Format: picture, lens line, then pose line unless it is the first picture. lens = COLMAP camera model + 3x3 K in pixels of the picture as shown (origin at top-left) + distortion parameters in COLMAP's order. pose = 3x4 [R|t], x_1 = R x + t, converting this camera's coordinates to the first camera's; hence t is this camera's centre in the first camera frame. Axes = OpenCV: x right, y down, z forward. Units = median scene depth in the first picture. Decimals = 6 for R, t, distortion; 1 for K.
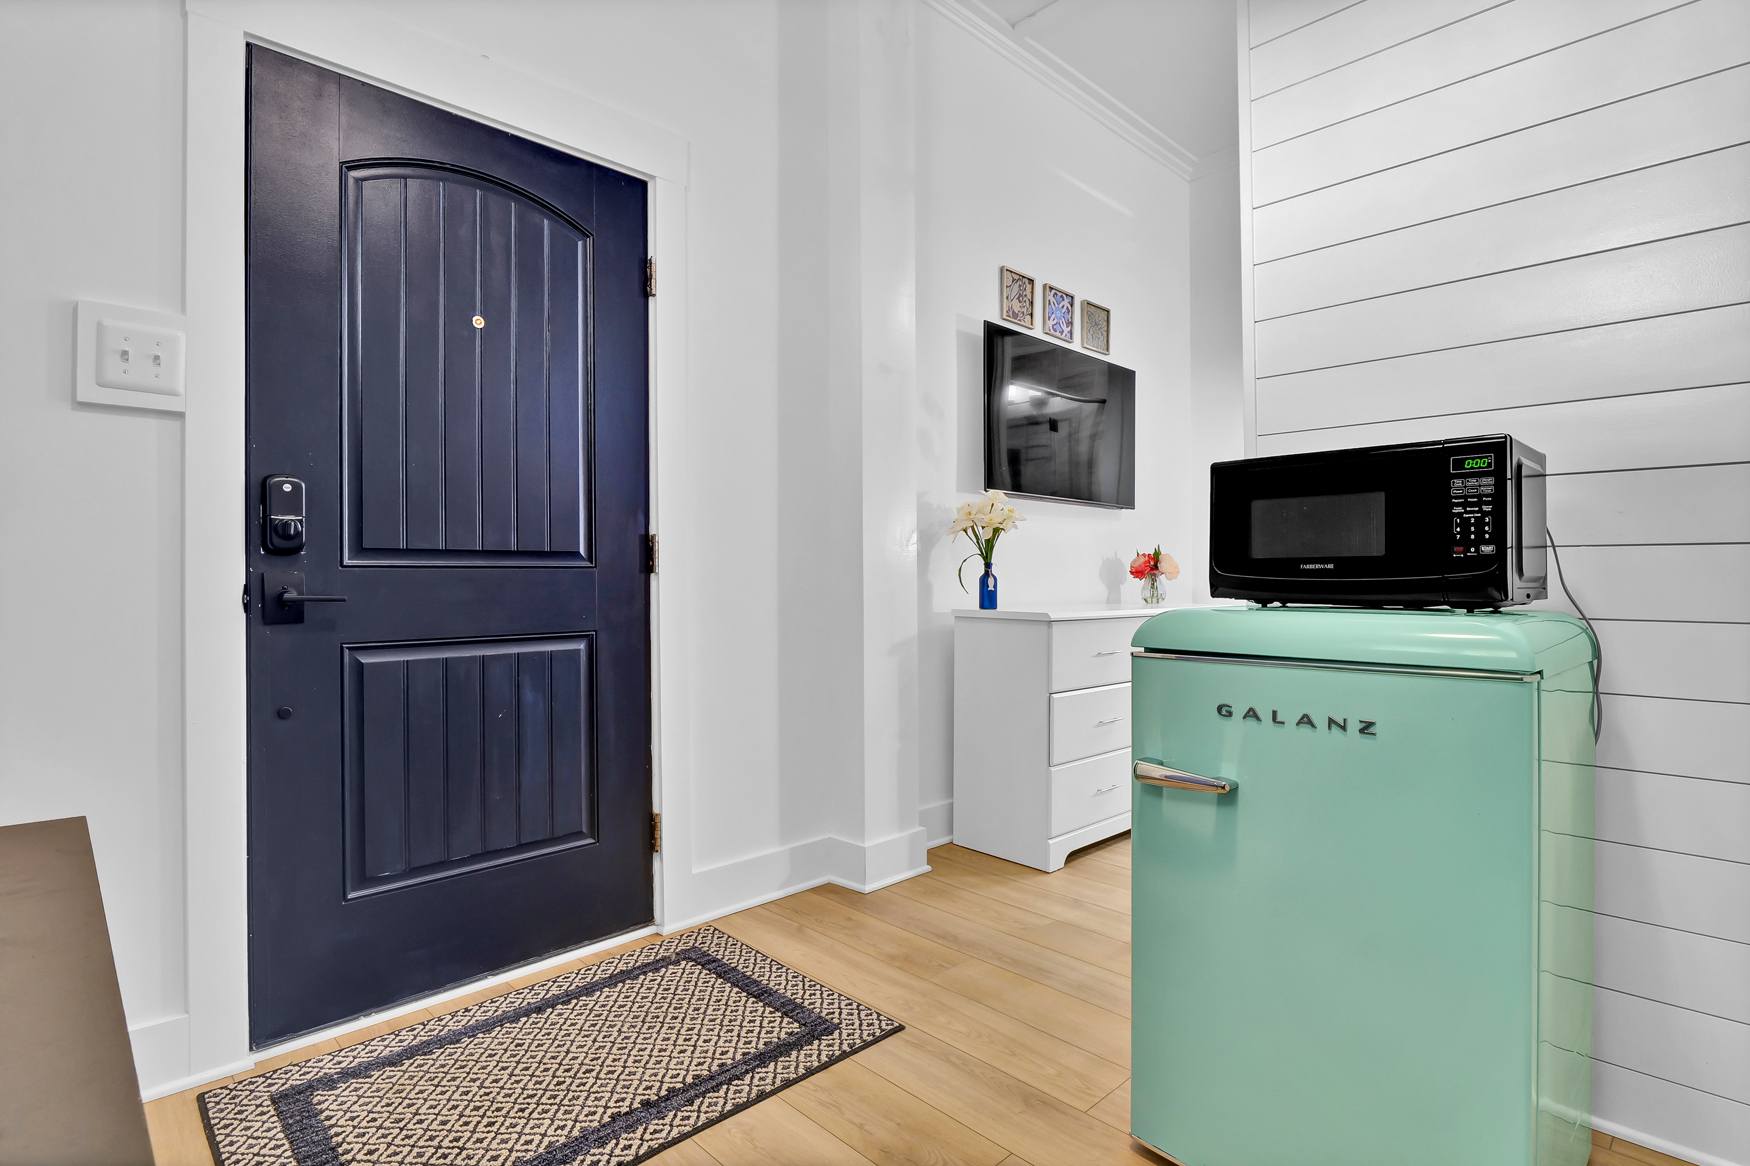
lens RADIAL K [[876.4, 0, 875.0], [0, 876.4, 583.0], [0, 0, 1]] dist [0.019094, -0.019241]
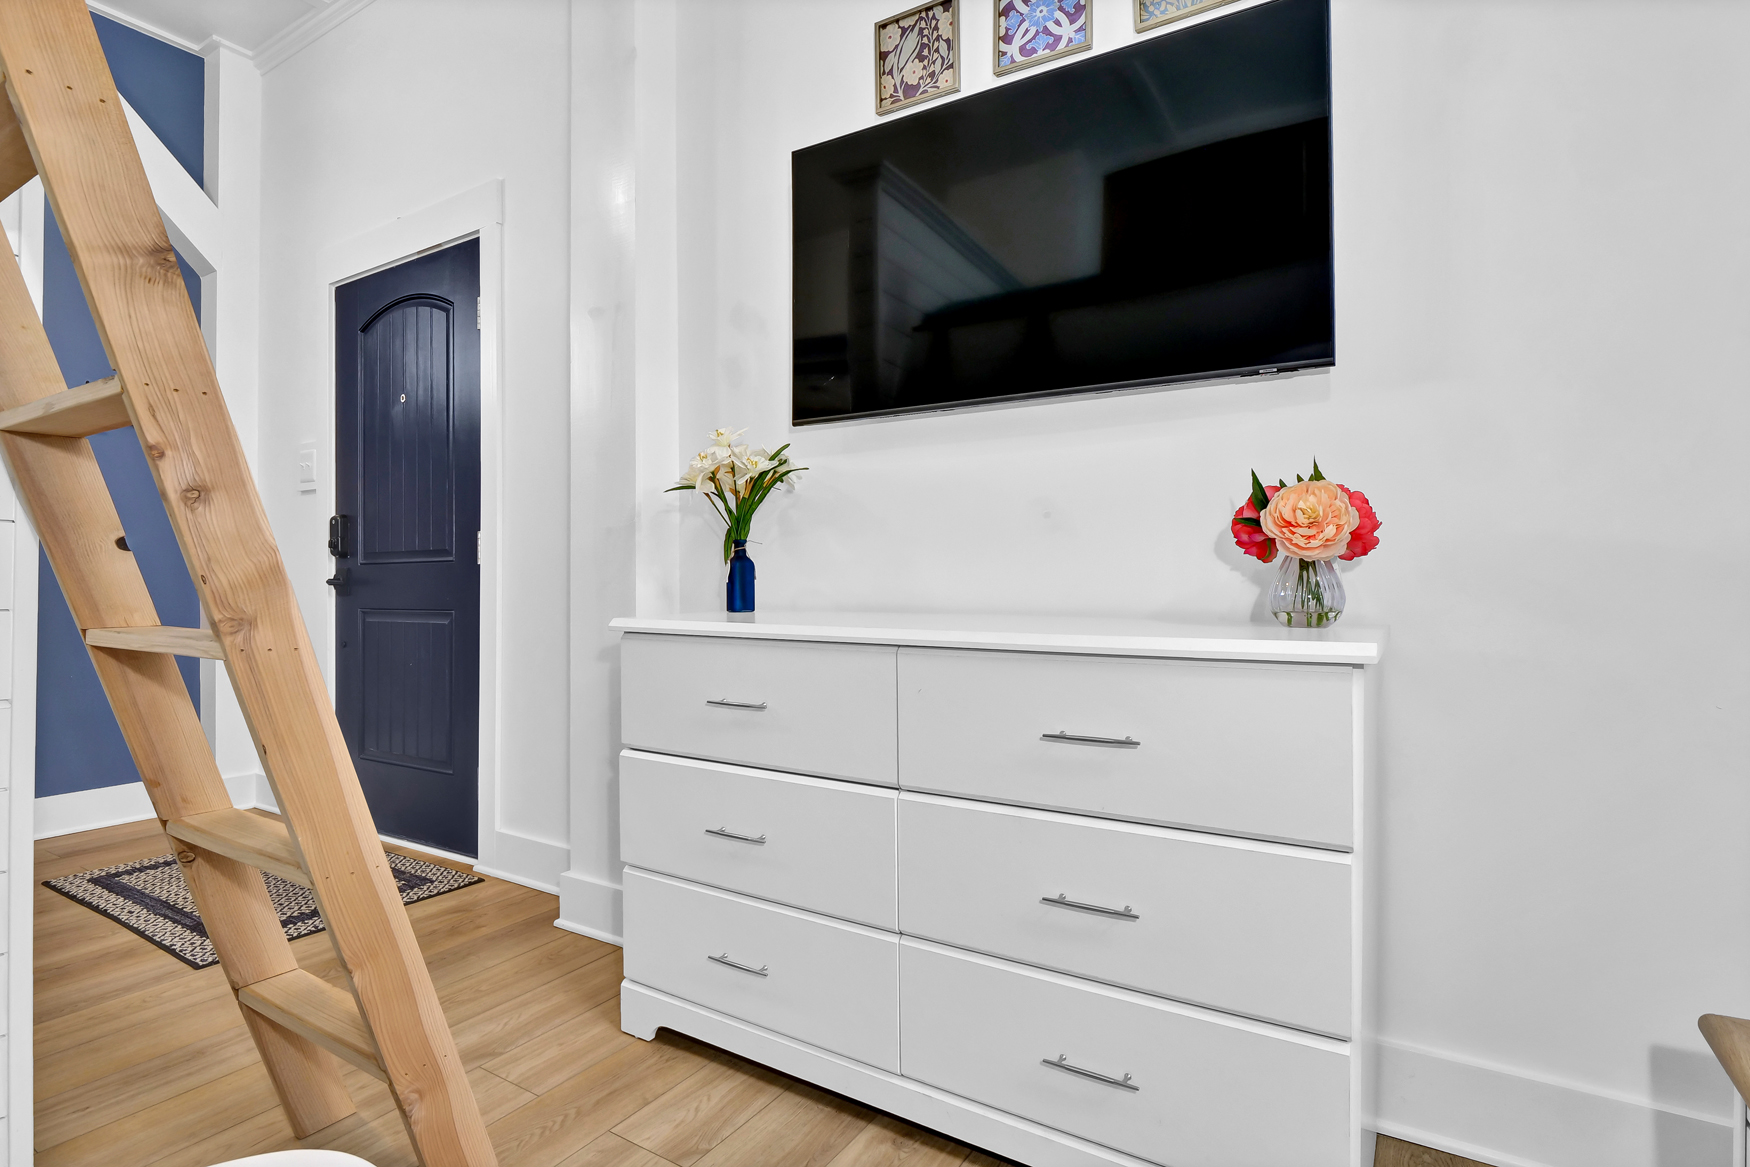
lens RADIAL K [[861.0, 0, 875.0], [0, 861.0, 583.5], [0, 0, 1]] dist [-0.000991, -0.023303]
pose [[0.243411, 0.001899, -0.969921, 0.765889], [-0.000526, 0.999998, 0.001825, 0.009811], [0.969923, 0.000066, 0.243411, 0.943315]]
